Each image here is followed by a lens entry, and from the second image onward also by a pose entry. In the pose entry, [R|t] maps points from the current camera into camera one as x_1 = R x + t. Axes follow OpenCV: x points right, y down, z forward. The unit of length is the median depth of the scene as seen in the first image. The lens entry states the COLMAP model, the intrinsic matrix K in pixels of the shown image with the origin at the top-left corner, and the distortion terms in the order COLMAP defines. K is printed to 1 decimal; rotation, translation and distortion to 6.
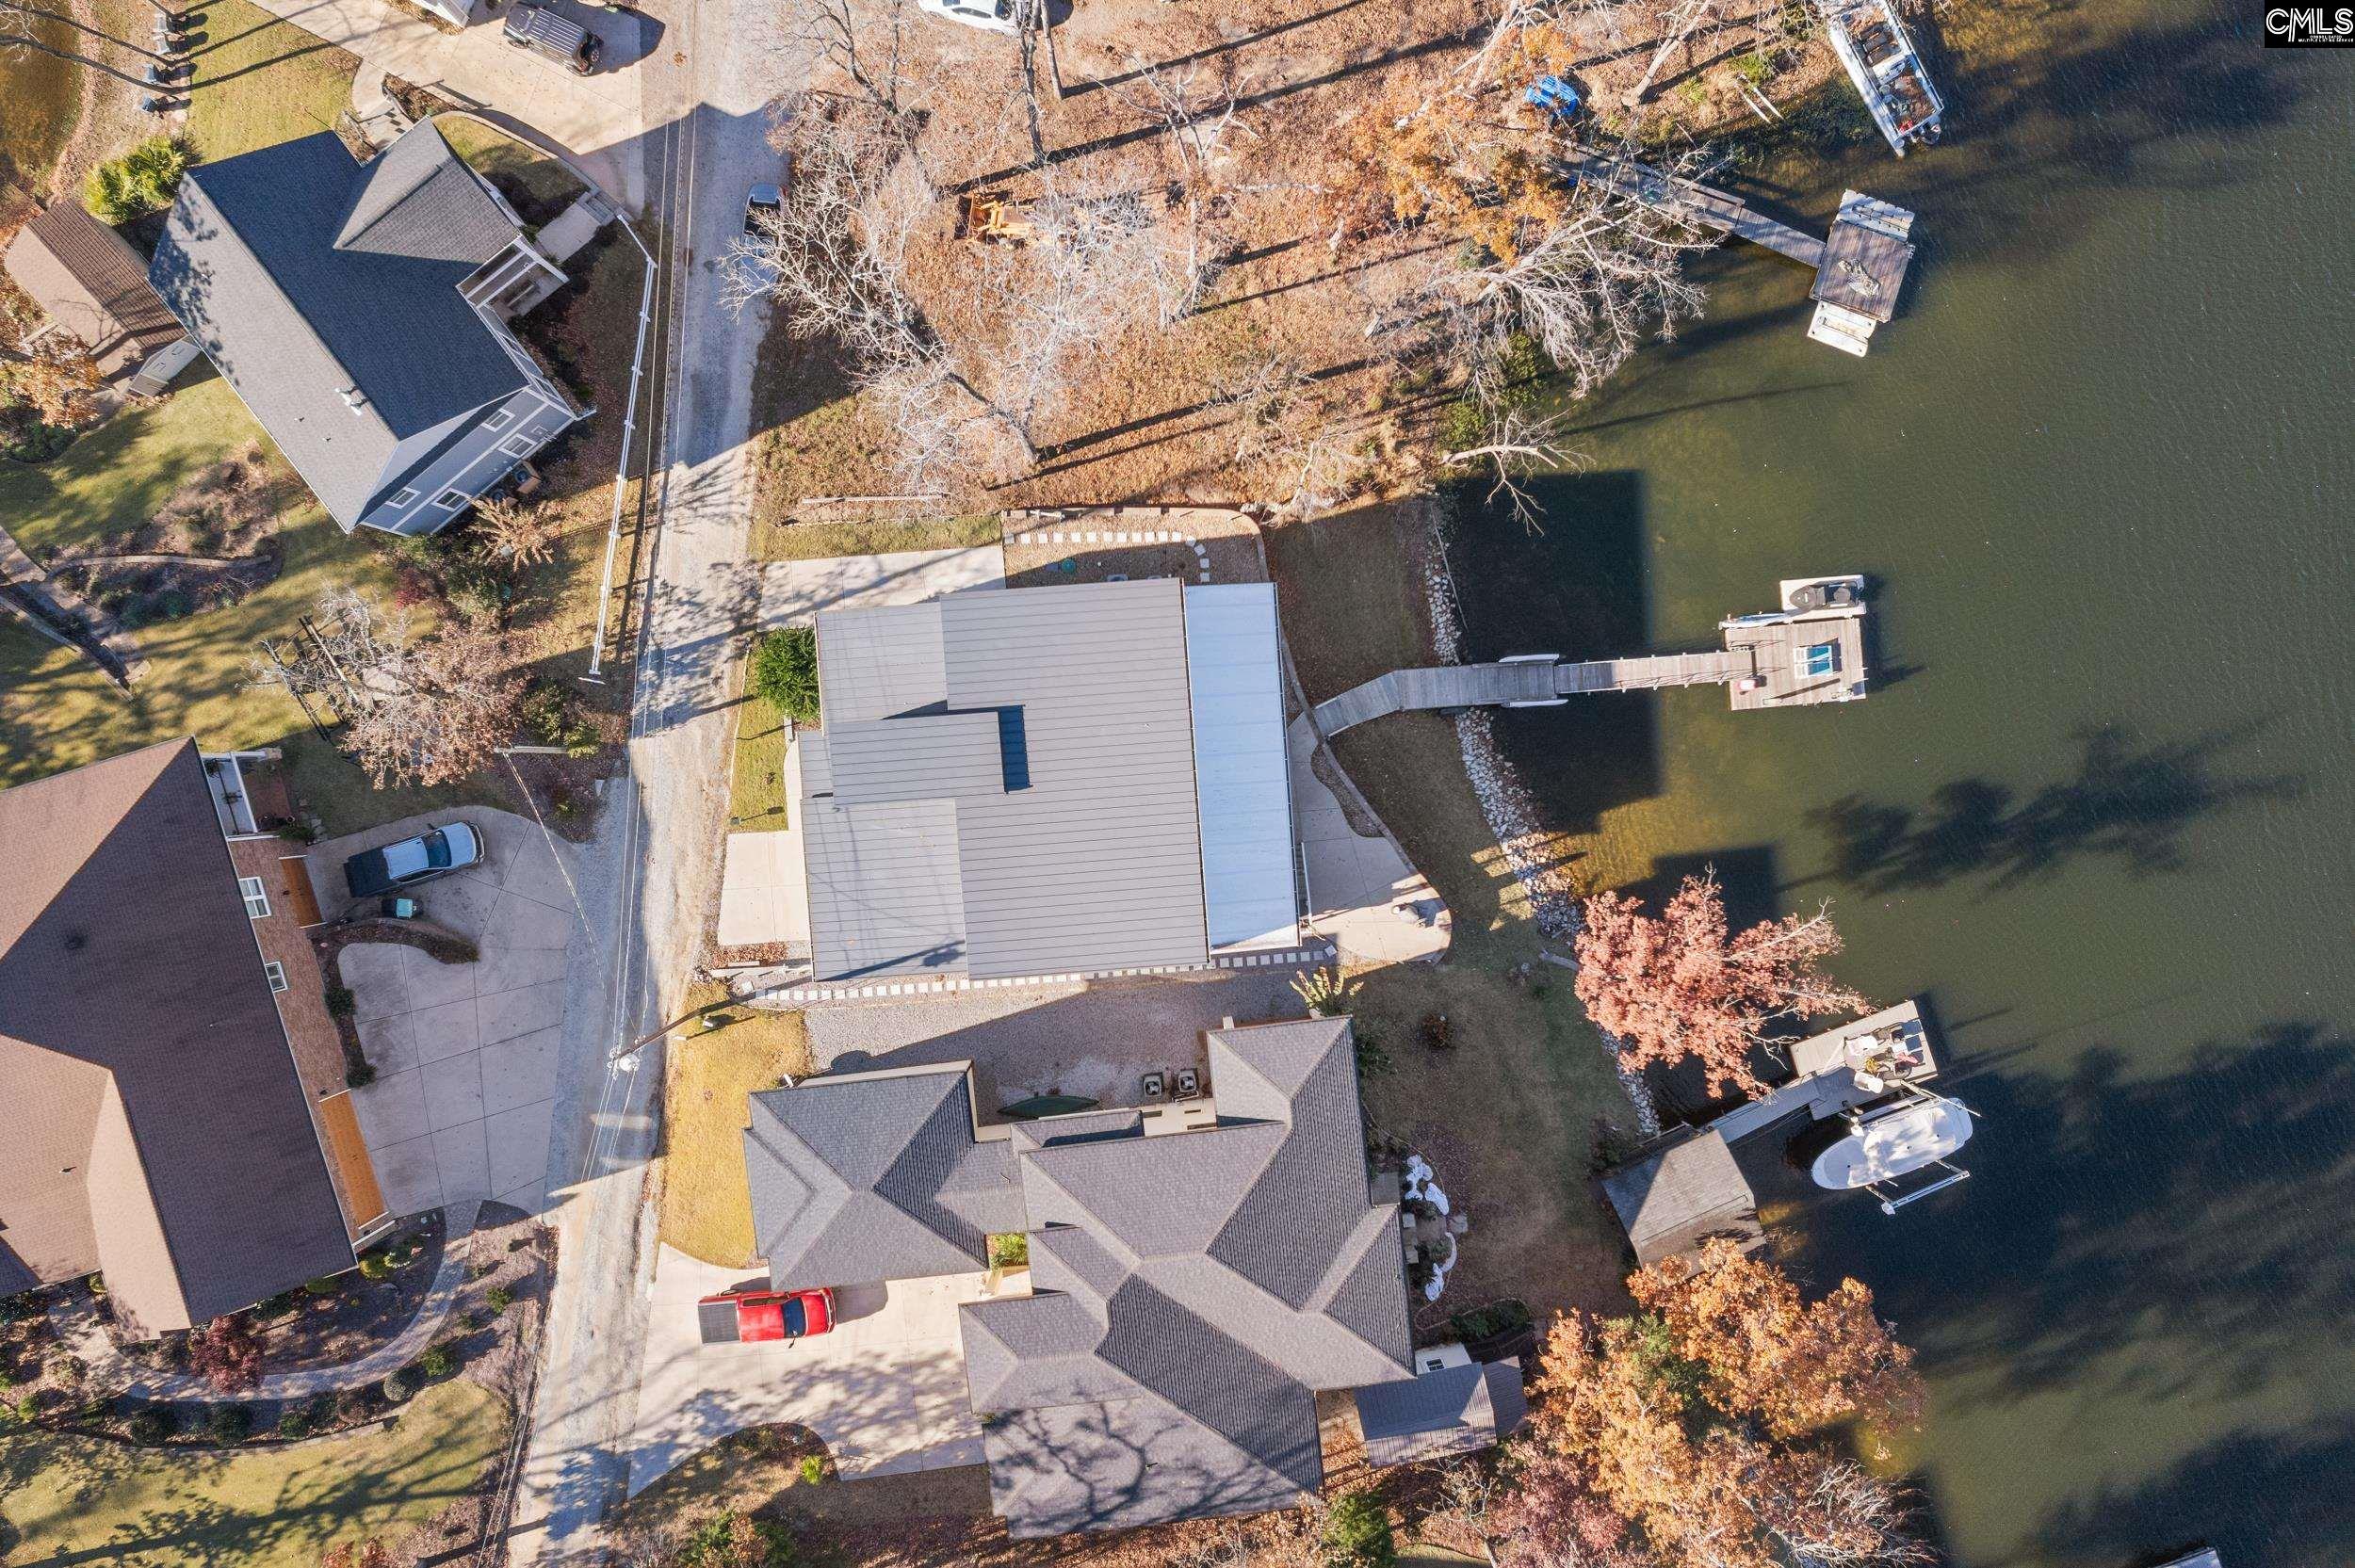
lens RADIAL K [[1546.9, 0, 1186.2], [0, 1546.9, 787.2], [0, 0, 1]] dist [-0.071044, 0.060804]
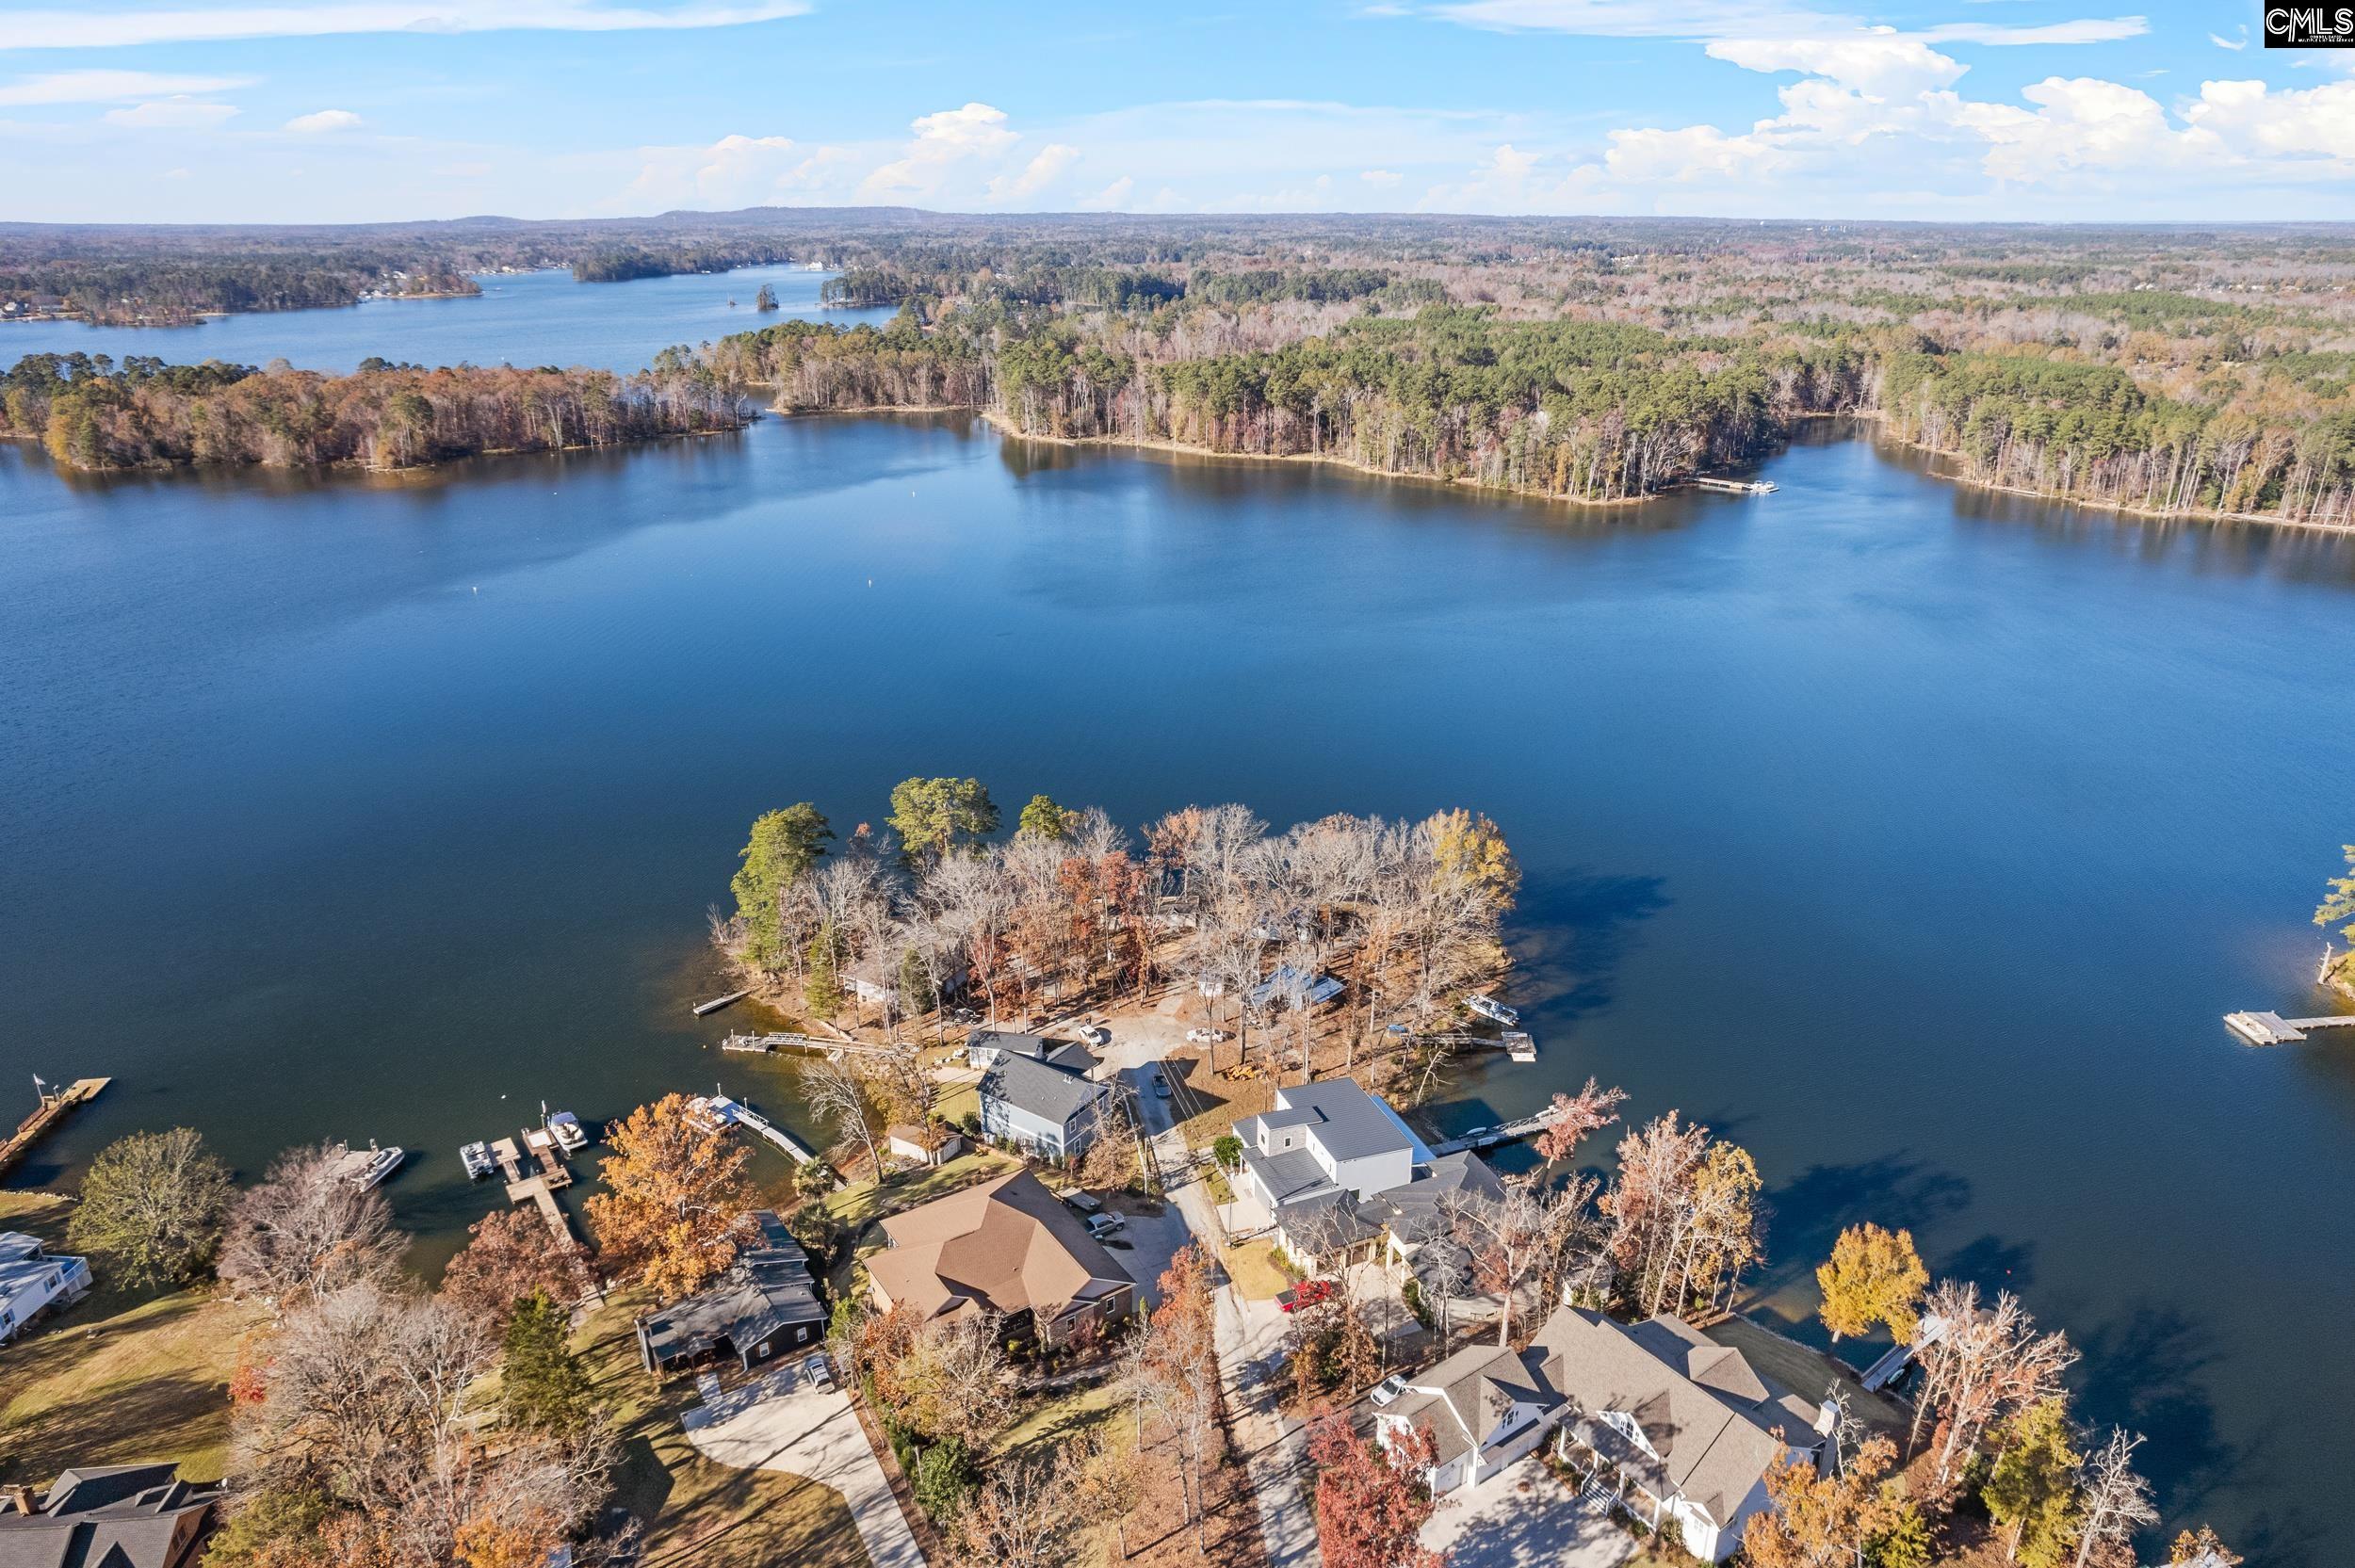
lens RADIAL K [[1546.9, 0, 1171.4], [0, 1546.9, 774.9], [0, 0, 1]] dist [-0.071044, 0.060804]
pose [[0.957842, -0.102330, 0.268452, -0.945259], [0.287206, 0.317959, -0.903556, 2.010569], [0.007104, 0.942566, 0.333945, -0.487866]]
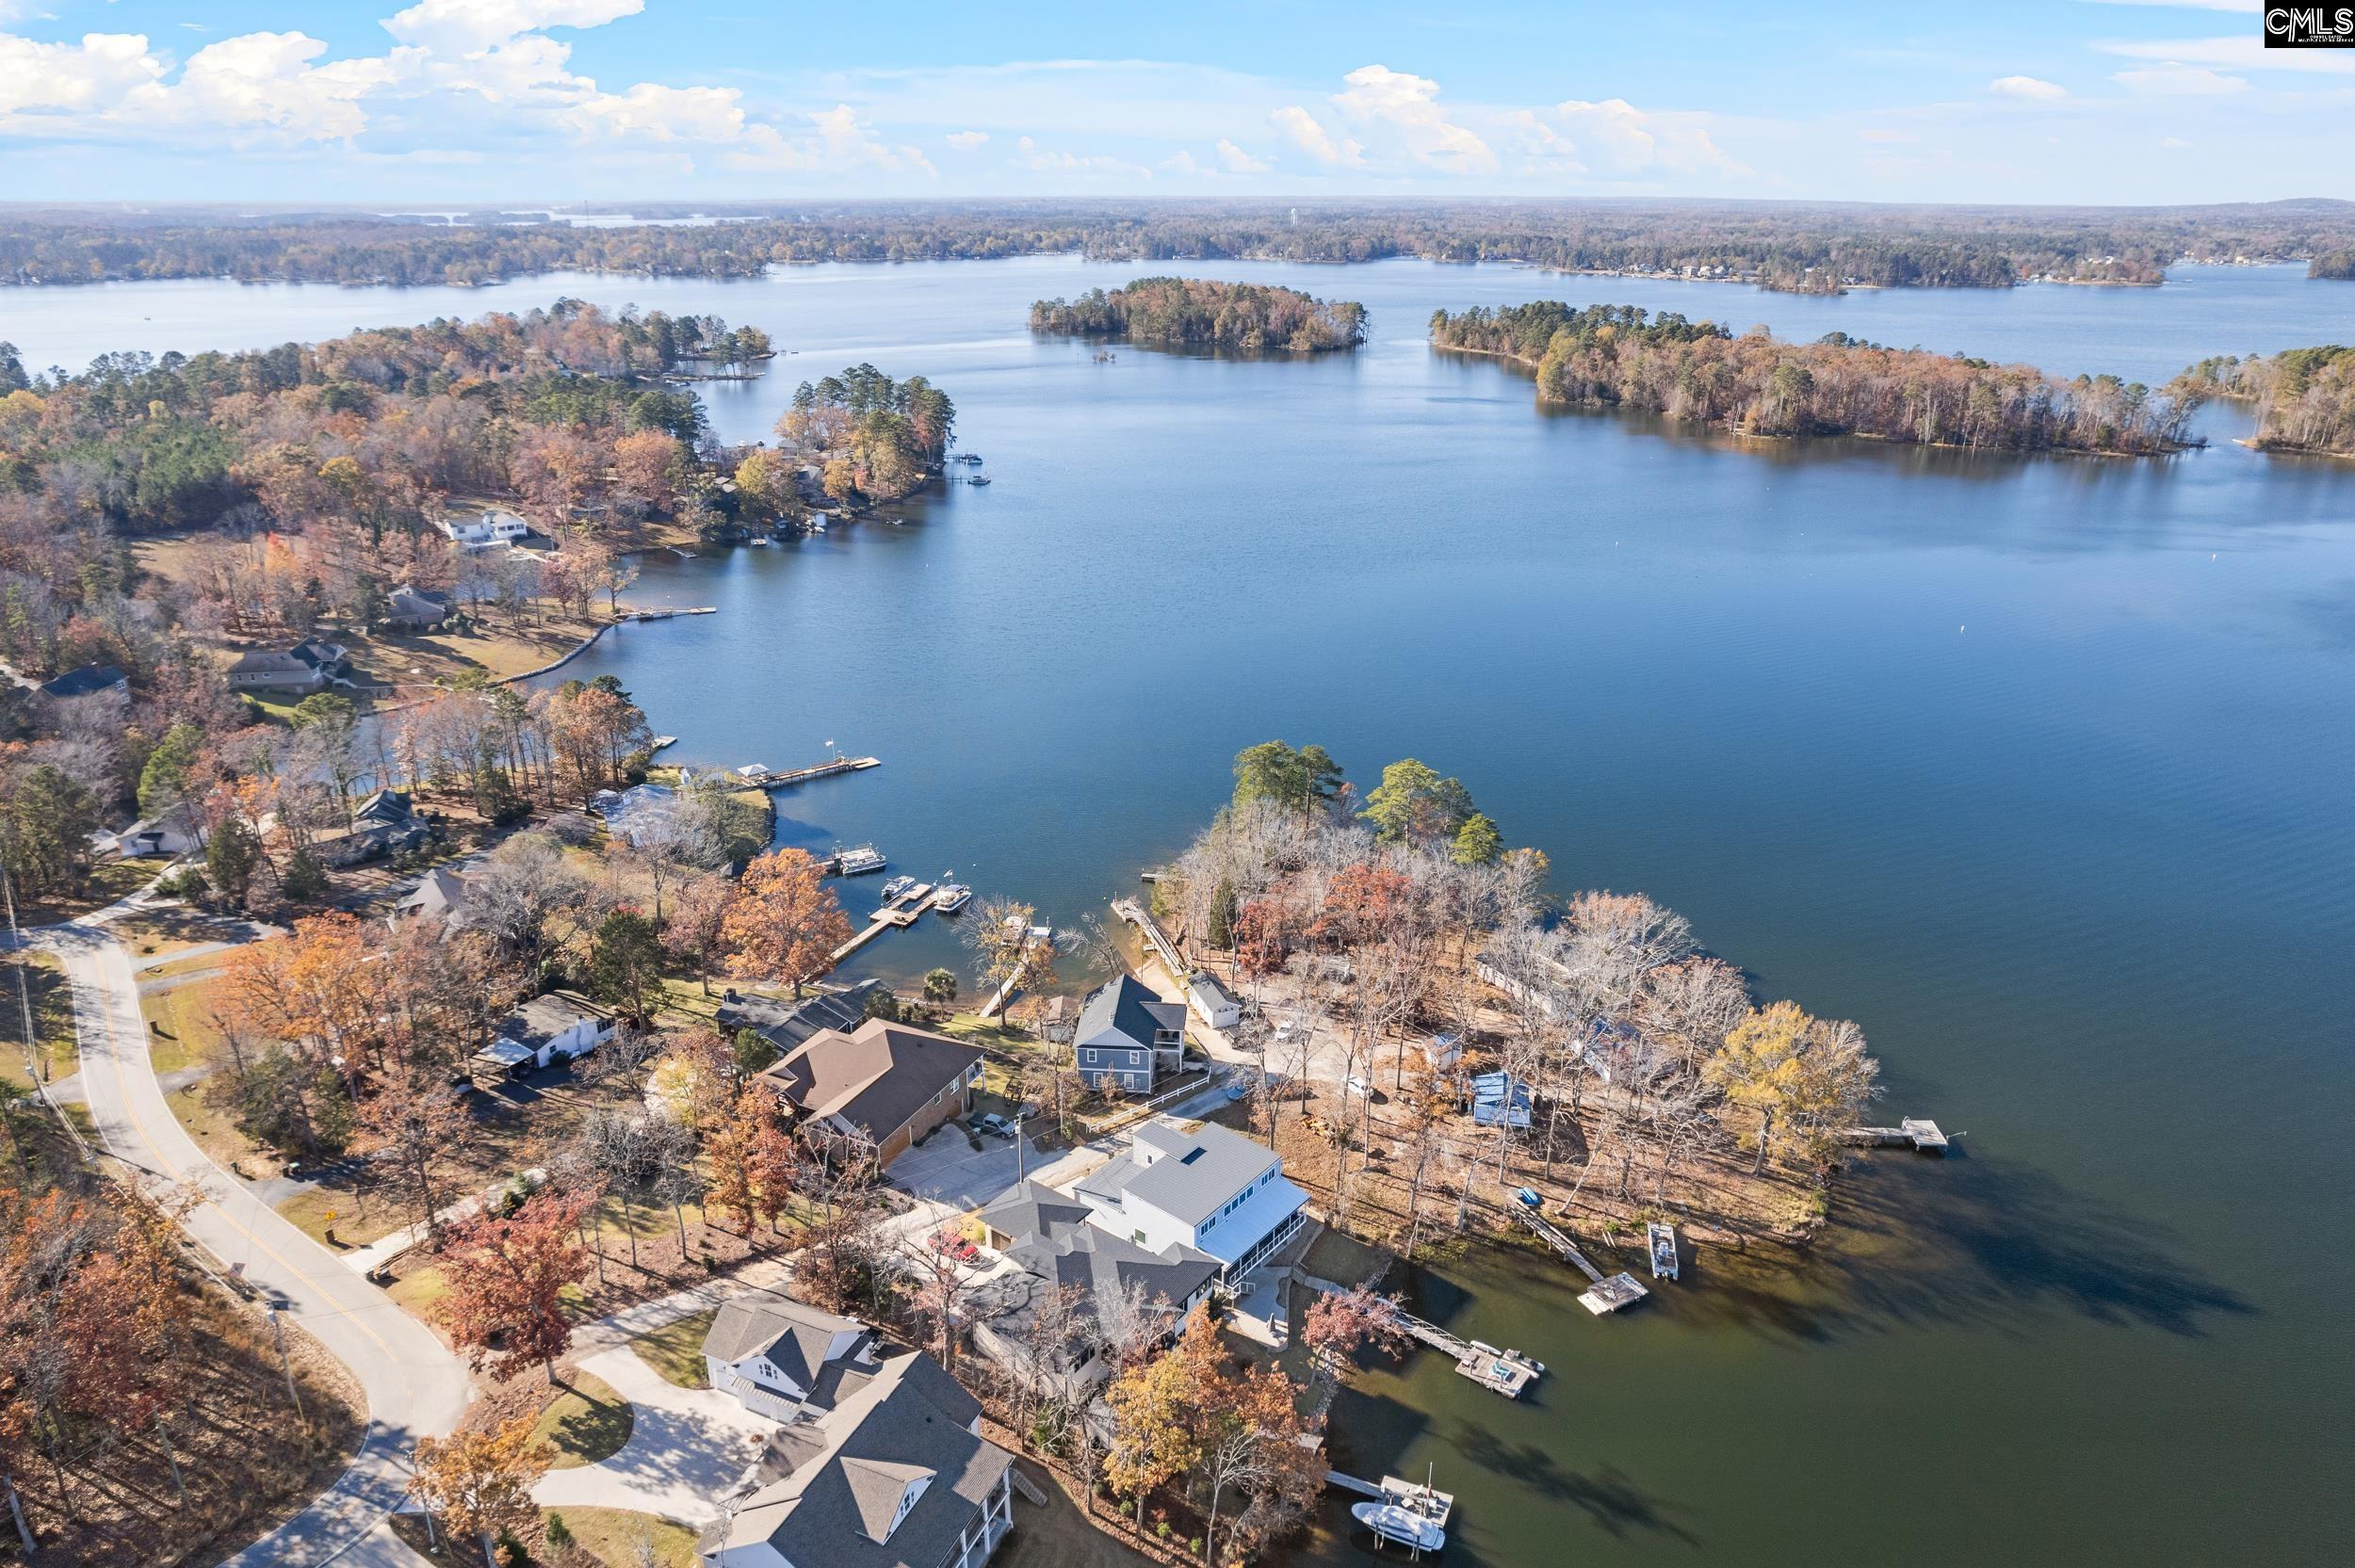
lens RADIAL K [[1546.9, 0, 1182.0], [0, 1546.9, 803.2], [0, 0, 1]] dist [-0.071044, 0.060804]
pose [[0.739552, 0.254073, -0.623305, 1.226998], [-0.672946, 0.259335, -0.692741, 1.491102], [-0.014362, 0.931768, 0.362769, -0.480005]]
